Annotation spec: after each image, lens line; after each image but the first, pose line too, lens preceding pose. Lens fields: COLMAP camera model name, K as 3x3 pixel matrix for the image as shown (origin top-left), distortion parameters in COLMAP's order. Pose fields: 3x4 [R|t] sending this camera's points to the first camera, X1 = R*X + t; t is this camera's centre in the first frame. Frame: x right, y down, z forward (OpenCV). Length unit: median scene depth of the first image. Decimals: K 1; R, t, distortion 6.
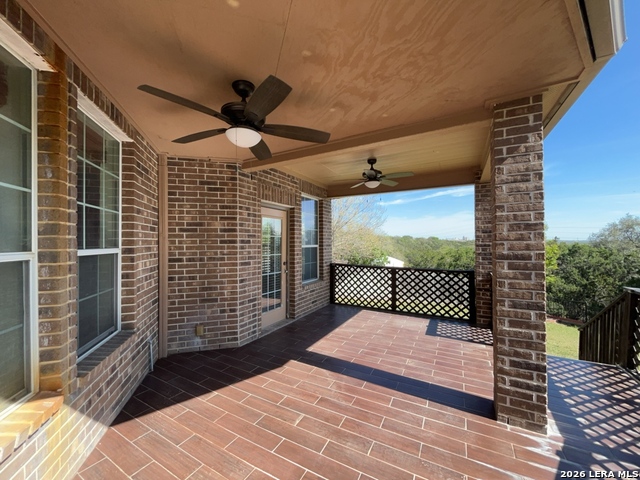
lens RADIAL K [[259.4, 0, 320.0], [0, 259.4, 240.0], [0, 0, 1]] dist [0.000642, 0.000130]
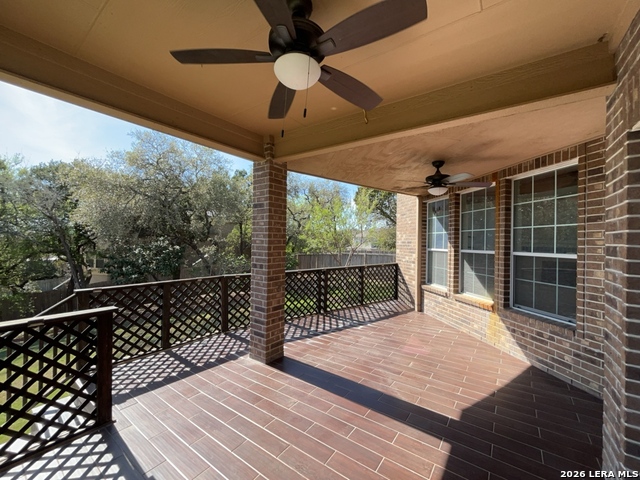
lens RADIAL K [[259.4, 0, 320.0], [0, 259.4, 240.0], [0, 0, 1]] dist [0.000642, 0.000130]
pose [[-0.989855, -0.010313, 0.141709, 0.205118], [-0.012424, 0.999825, -0.014018, -0.002843], [-0.141540, -0.015636, -0.989809, 2.226371]]
